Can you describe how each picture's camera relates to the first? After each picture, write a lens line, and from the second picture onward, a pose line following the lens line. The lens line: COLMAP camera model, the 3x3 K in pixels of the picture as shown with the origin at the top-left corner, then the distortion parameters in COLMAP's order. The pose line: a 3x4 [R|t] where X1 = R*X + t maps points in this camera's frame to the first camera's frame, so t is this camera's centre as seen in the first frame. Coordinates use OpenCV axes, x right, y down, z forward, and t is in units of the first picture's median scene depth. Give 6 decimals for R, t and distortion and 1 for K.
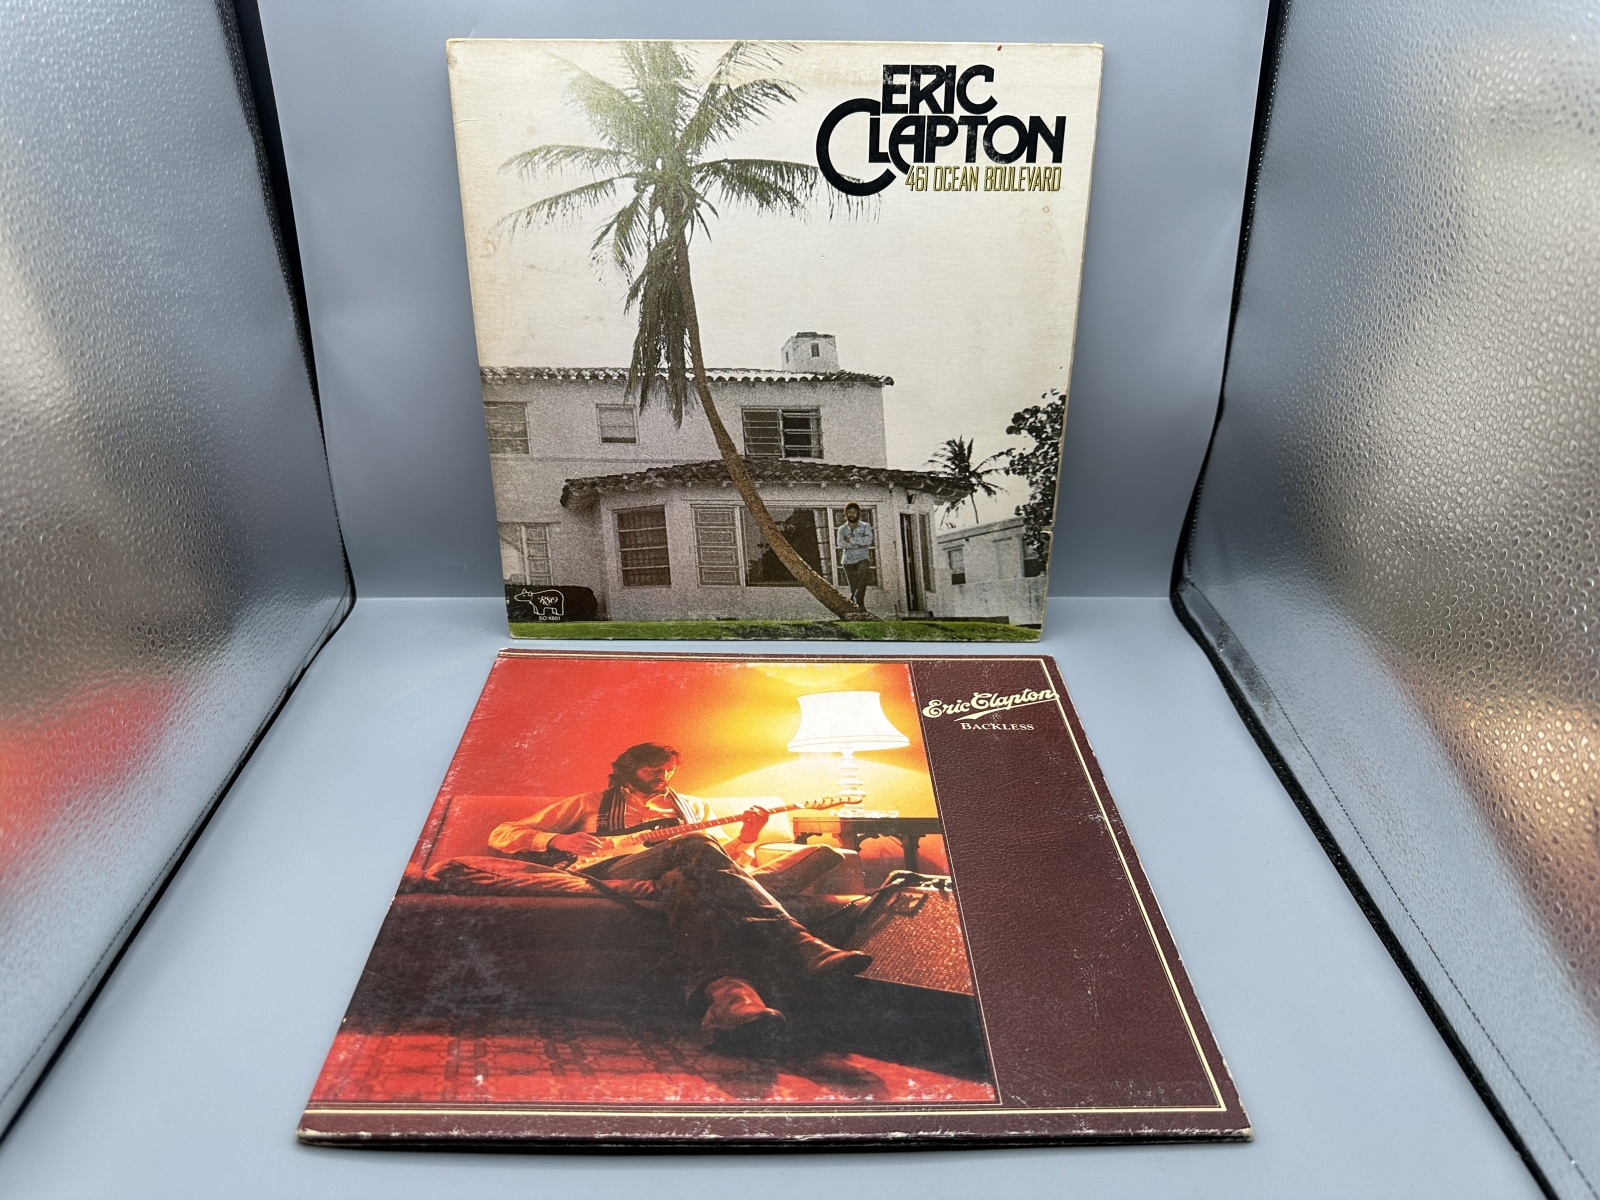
lens RADIAL K [[1272.2, 0, 800.0], [0, 1272.2, 600.0], [0, 0, 1]] dist [-0.000544, 0.001094]
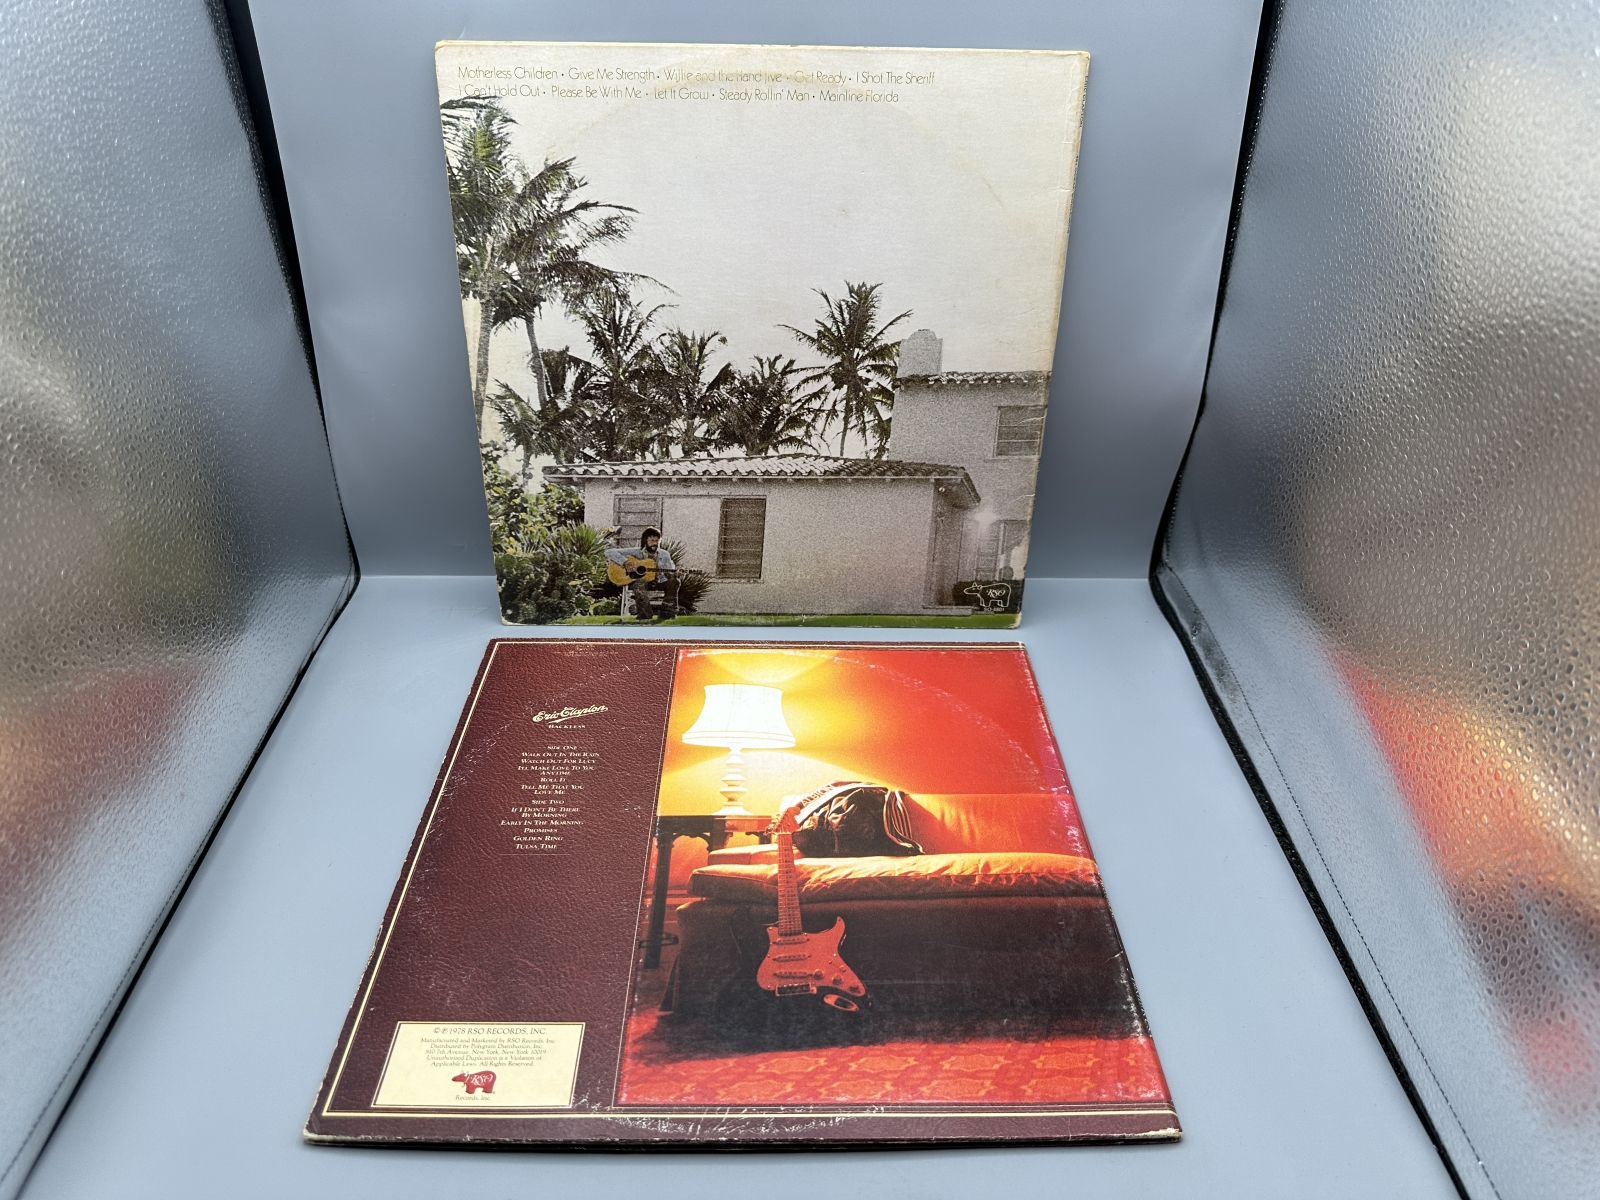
lens RADIAL K [[1272.2, 0, 800.0], [0, 1272.2, 600.0], [0, 0, 1]] dist [-0.000544, 0.001094]
pose [[0.999977, 0.006784, -0.000634, 0.011581], [-0.006695, 0.995563, 0.093857, -0.107360], [0.001268, -0.093851, 0.995585, -0.039544]]
